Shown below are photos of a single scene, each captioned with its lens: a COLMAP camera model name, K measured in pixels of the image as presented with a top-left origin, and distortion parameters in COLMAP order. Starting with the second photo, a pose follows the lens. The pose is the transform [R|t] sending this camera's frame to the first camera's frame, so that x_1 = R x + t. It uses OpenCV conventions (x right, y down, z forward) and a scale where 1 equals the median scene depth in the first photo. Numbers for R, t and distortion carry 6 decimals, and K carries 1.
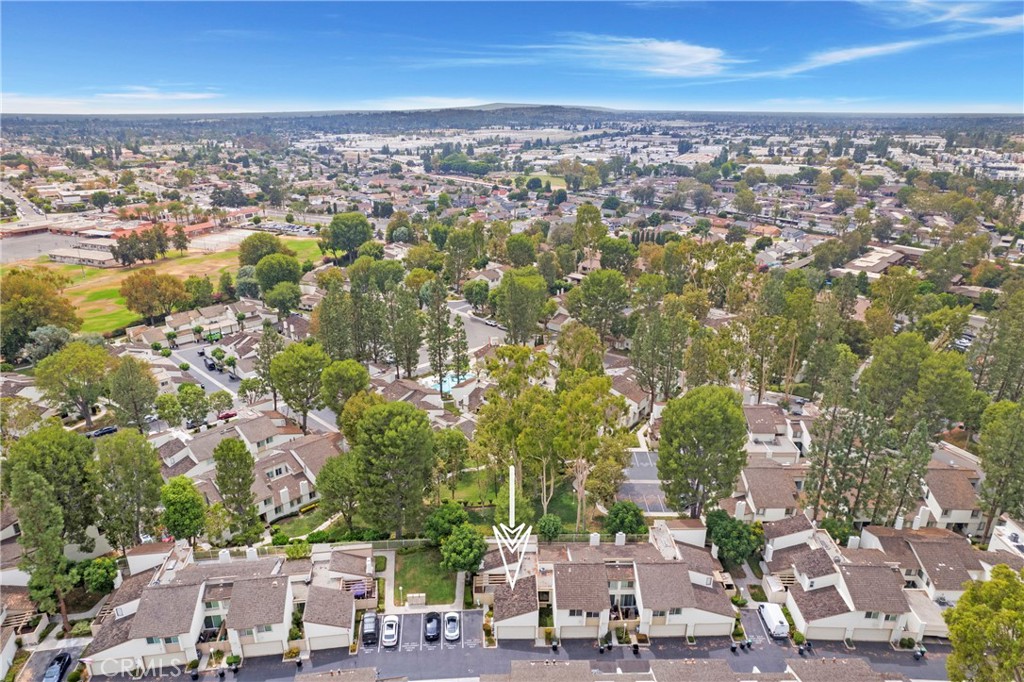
lens RADIAL K [[656.6, 0, 512.0], [0, 656.6, 341.0], [0, 0, 1]] dist [-0.076717, 0.067876]
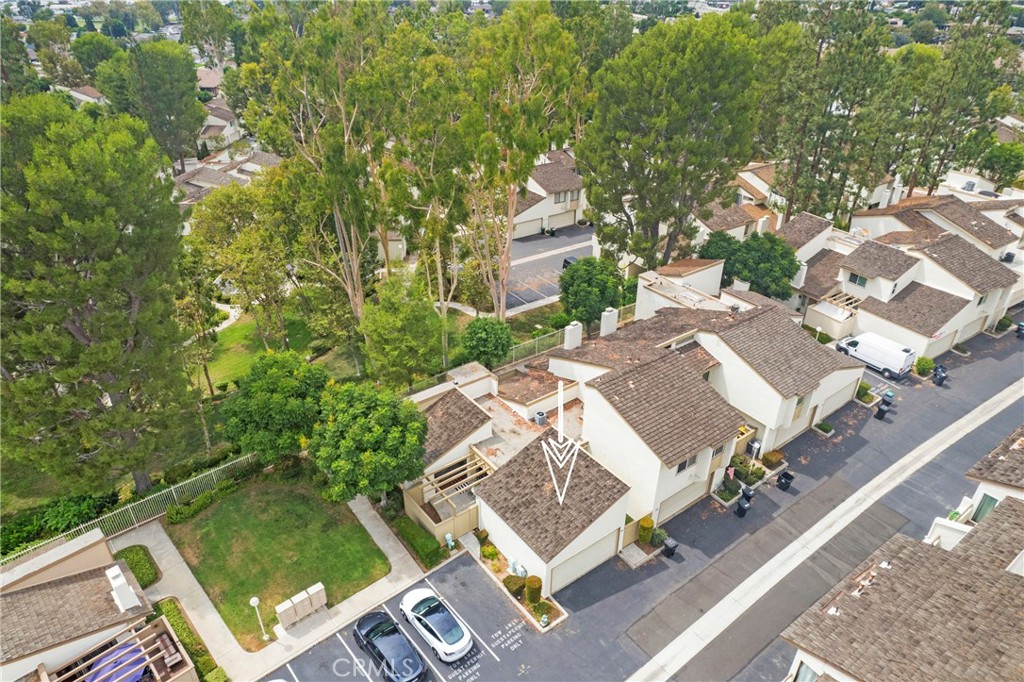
lens RADIAL K [[656.6, 0, 512.0], [0, 656.6, 341.0], [0, 0, 1]] dist [-0.076717, 0.067876]
pose [[0.812744, -0.292623, 0.503804, -0.050511], [0.196070, 0.951657, 0.236445, 0.051016], [-0.548638, -0.093388, 0.830828, 0.171371]]
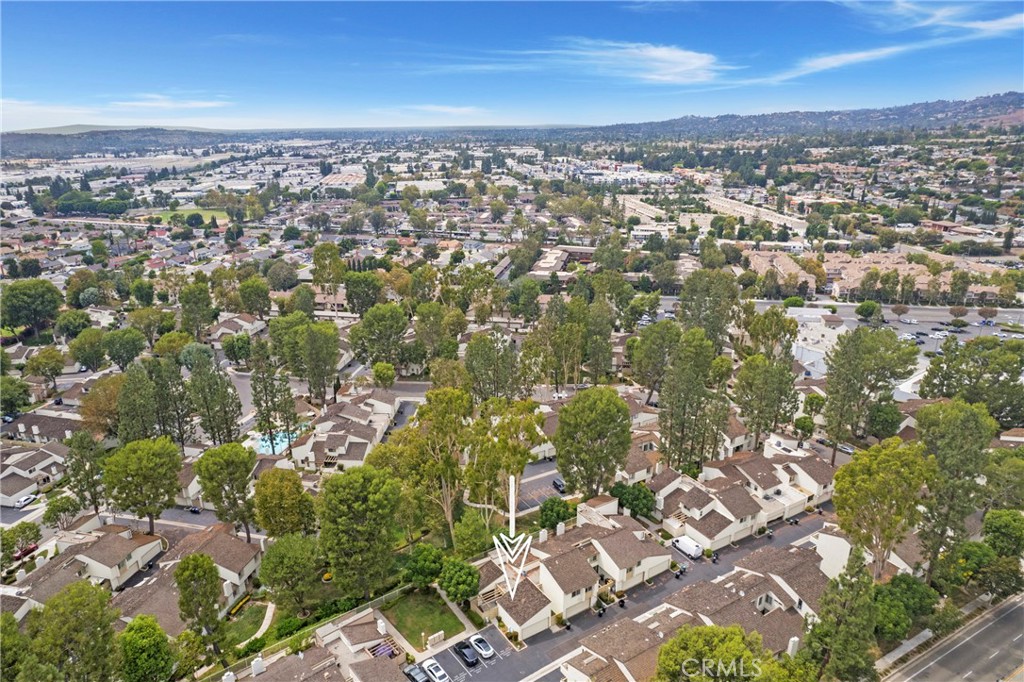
lens RADIAL K [[656.6, 0, 512.0], [0, 656.6, 341.0], [0, 0, 1]] dist [-0.076717, 0.067876]
pose [[0.849981, -0.173833, 0.497308, -0.129599], [0.185399, 0.982306, 0.026486, -0.024447], [-0.493113, 0.069688, 0.867170, -0.007332]]
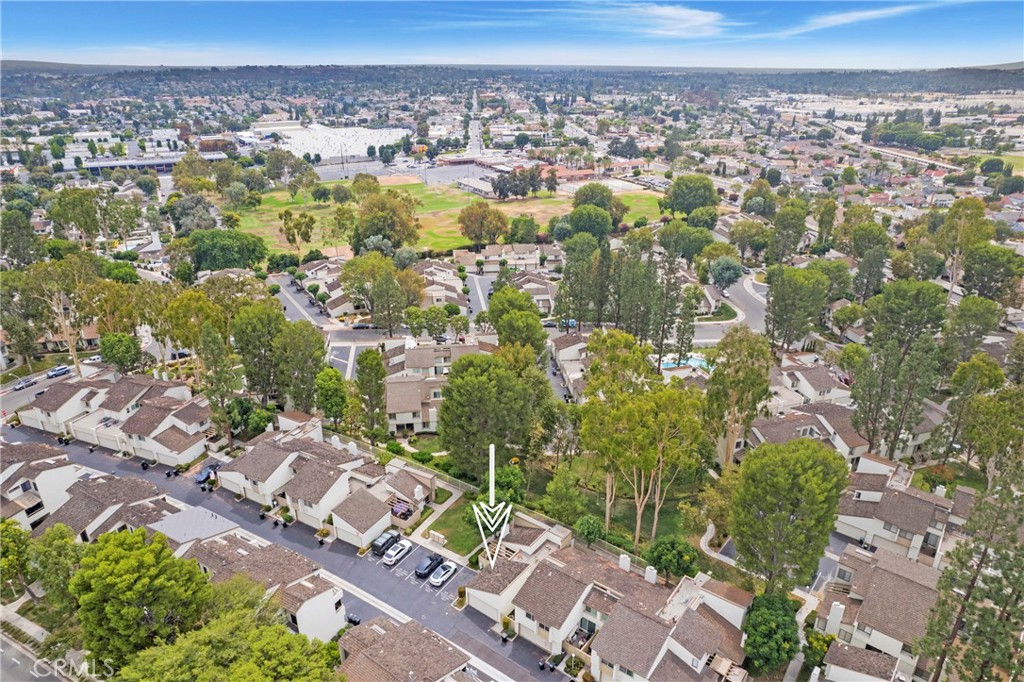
lens RADIAL K [[656.6, 0, 512.0], [0, 656.6, 341.0], [0, 0, 1]] dist [-0.076717, 0.067876]
pose [[0.789872, 0.245409, -0.562029, 0.124296], [-0.210939, 0.969244, 0.126766, -0.020026], [0.575853, 0.018425, 0.817346, 0.051130]]
